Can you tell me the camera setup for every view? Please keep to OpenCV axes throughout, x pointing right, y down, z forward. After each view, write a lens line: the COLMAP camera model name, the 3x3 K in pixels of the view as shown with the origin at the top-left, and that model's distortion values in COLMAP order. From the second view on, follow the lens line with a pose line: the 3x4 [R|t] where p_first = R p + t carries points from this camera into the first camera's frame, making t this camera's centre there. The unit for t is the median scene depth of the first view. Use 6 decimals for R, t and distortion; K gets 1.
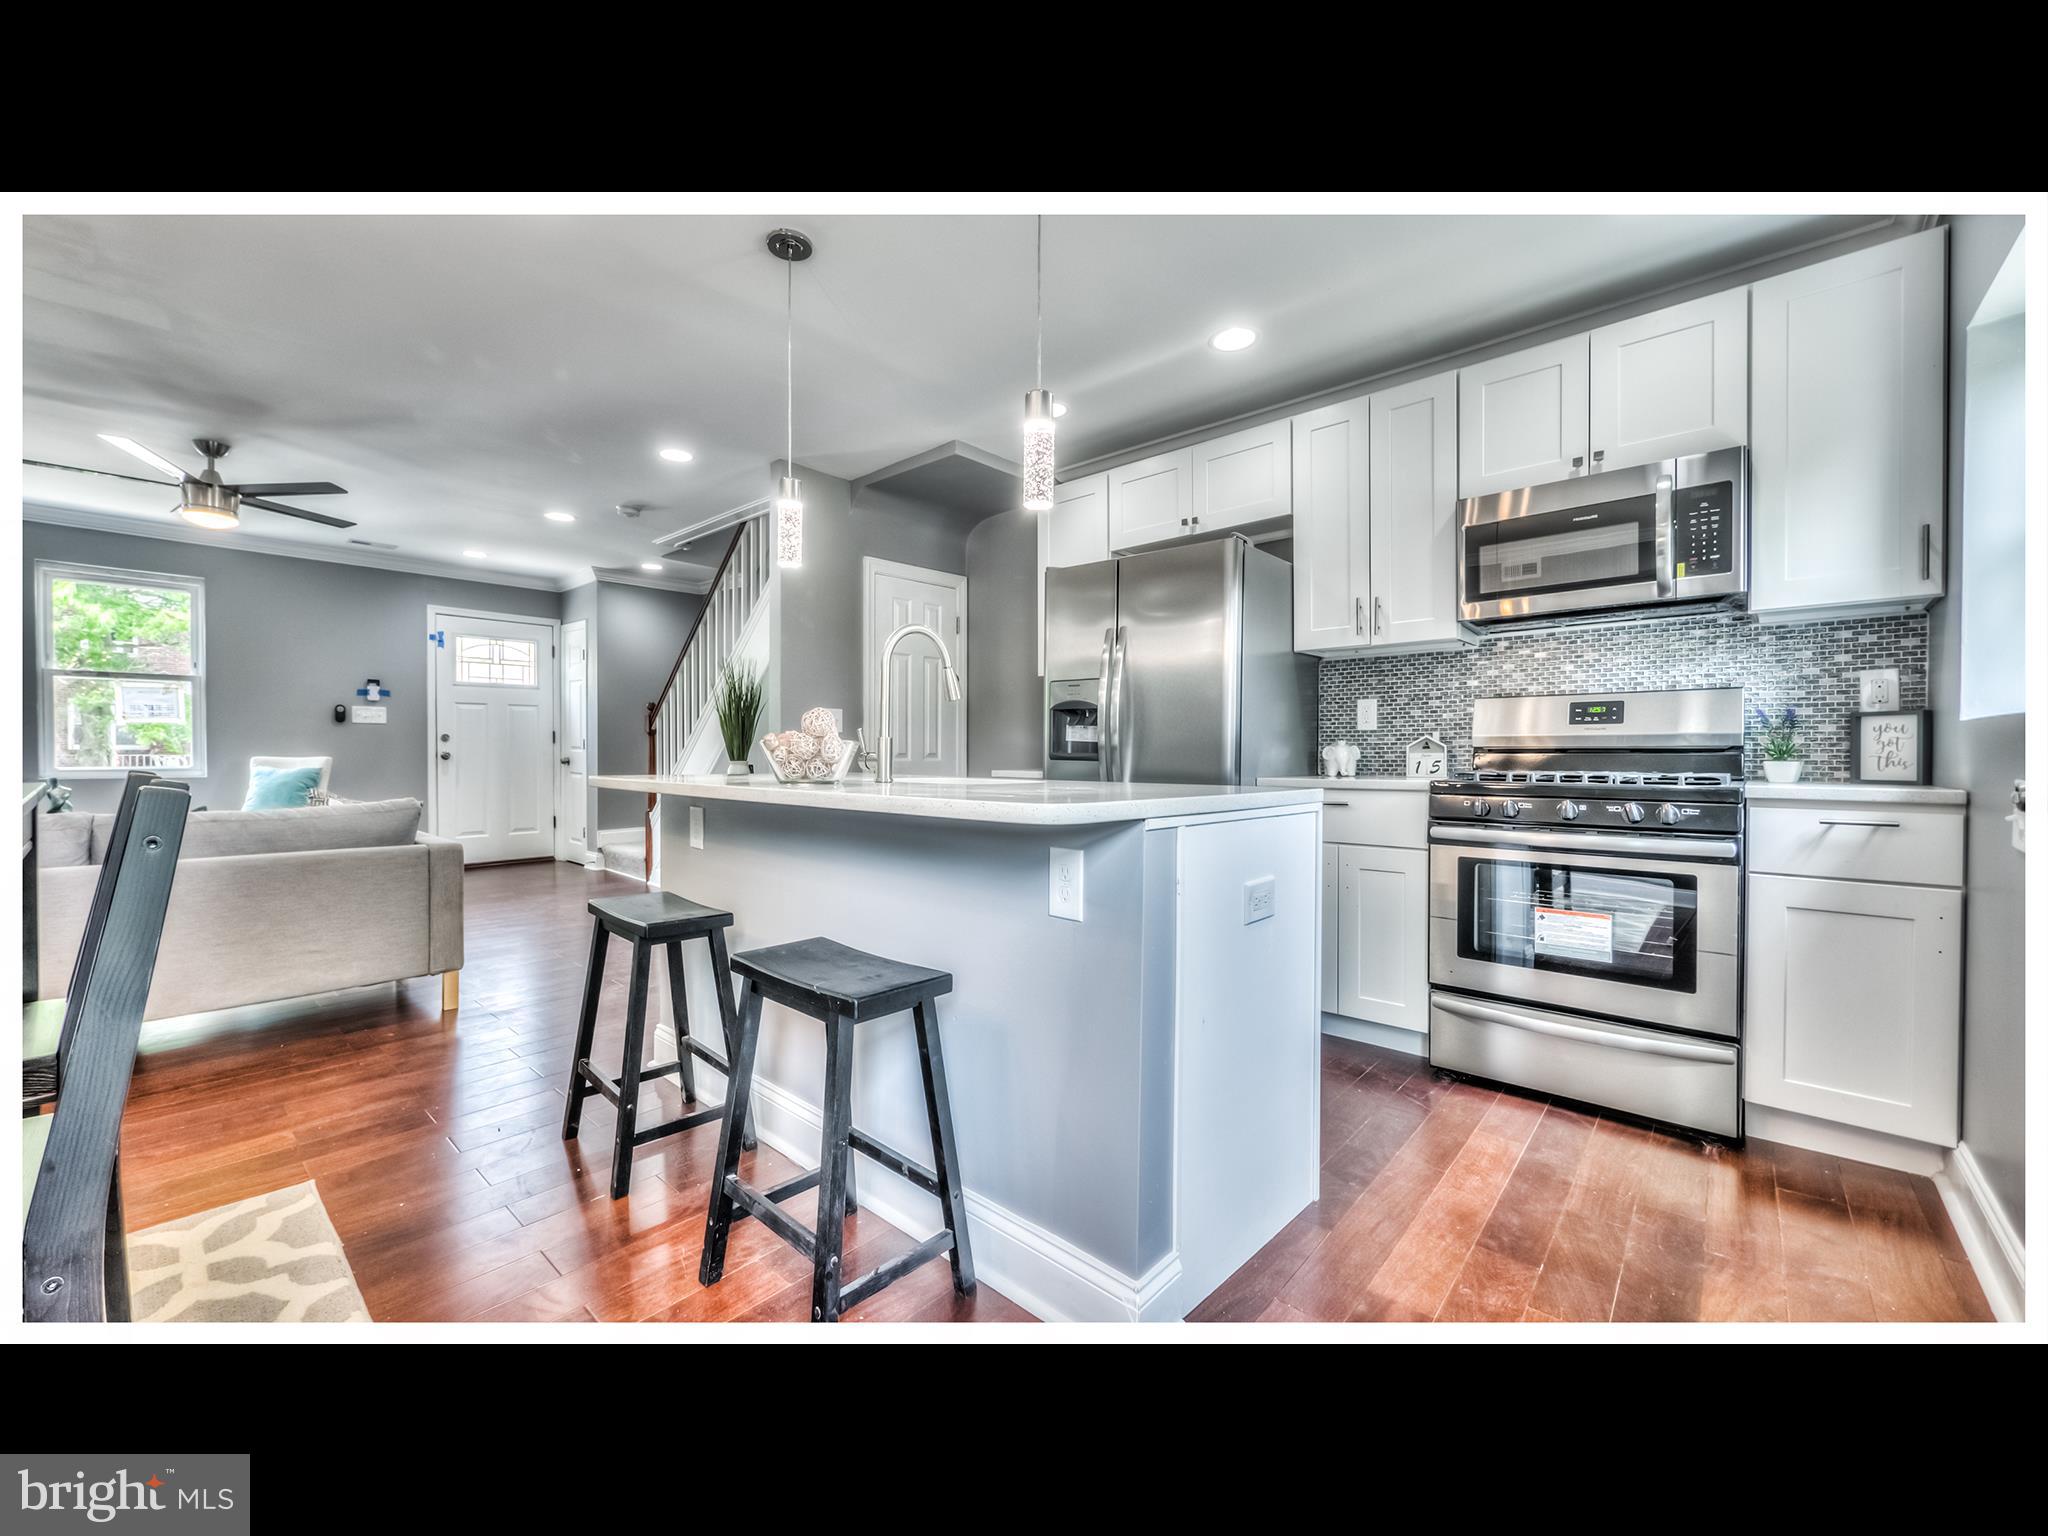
lens RADIAL K [[799.3, 0, 1036.6], [0, 799.3, 761.3], [0, 0, 1]] dist [-0.002131, -0.000676]
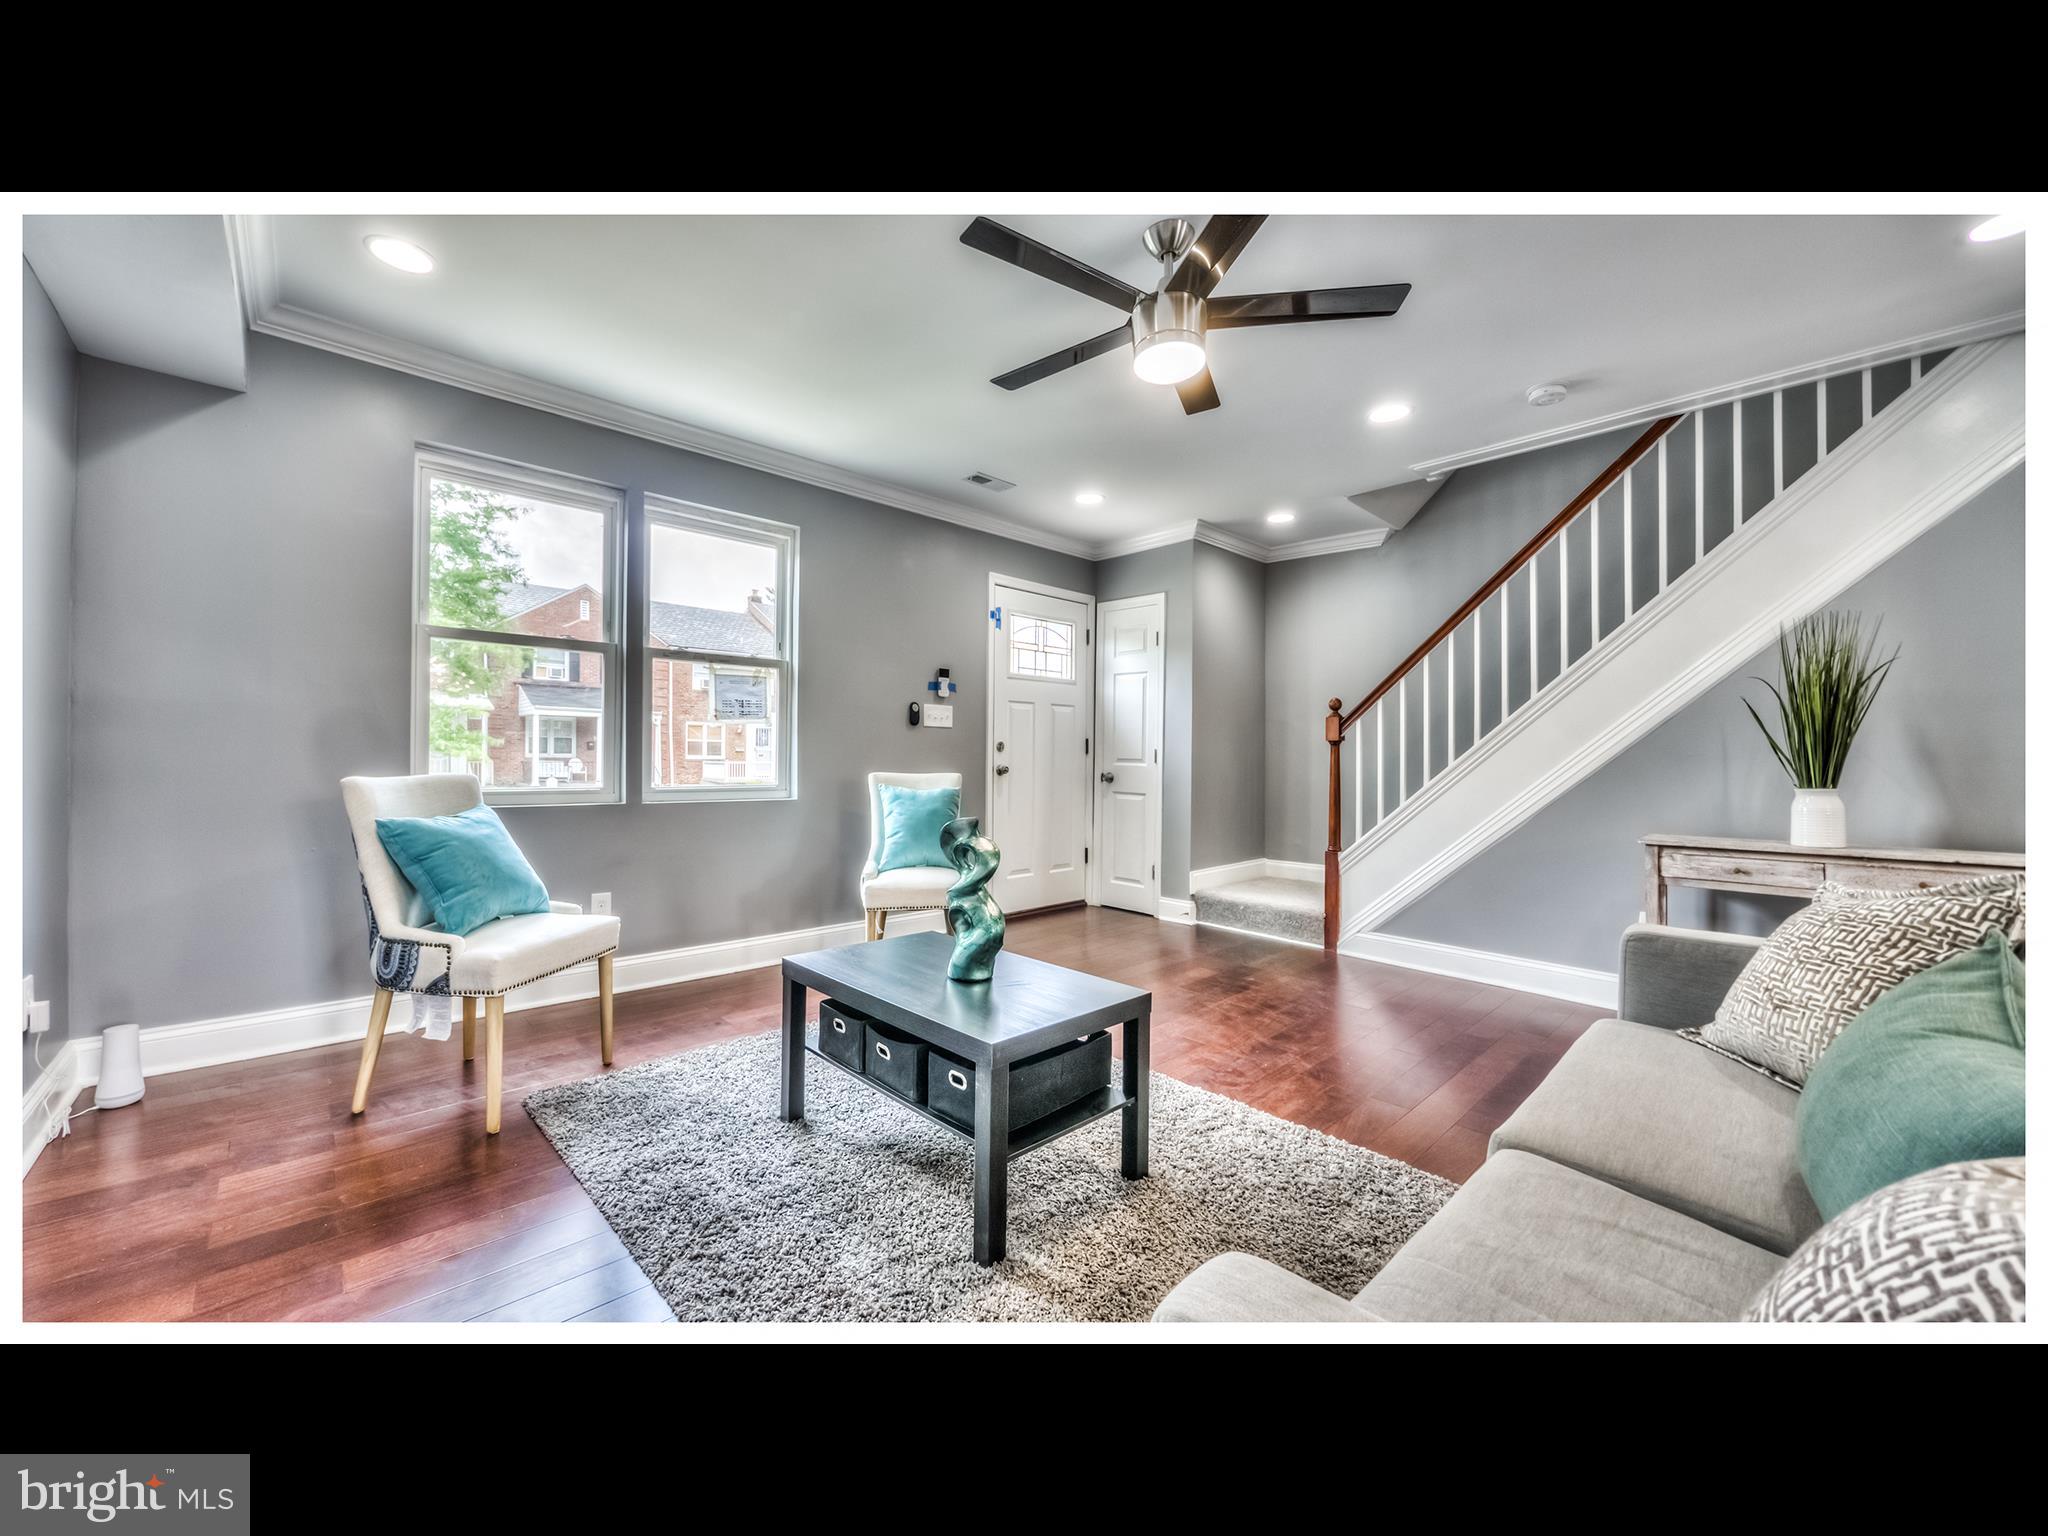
lens RADIAL K [[799.3, 0, 1063.4], [0, 799.3, 756.8], [0, 0, 1]] dist [-0.002131, -0.000676]
pose [[0.995778, 0.005834, -0.091613, -1.677262], [-0.007512, 0.999810, -0.017988, -0.018267], [0.091491, 0.018601, 0.995632, 0.676473]]
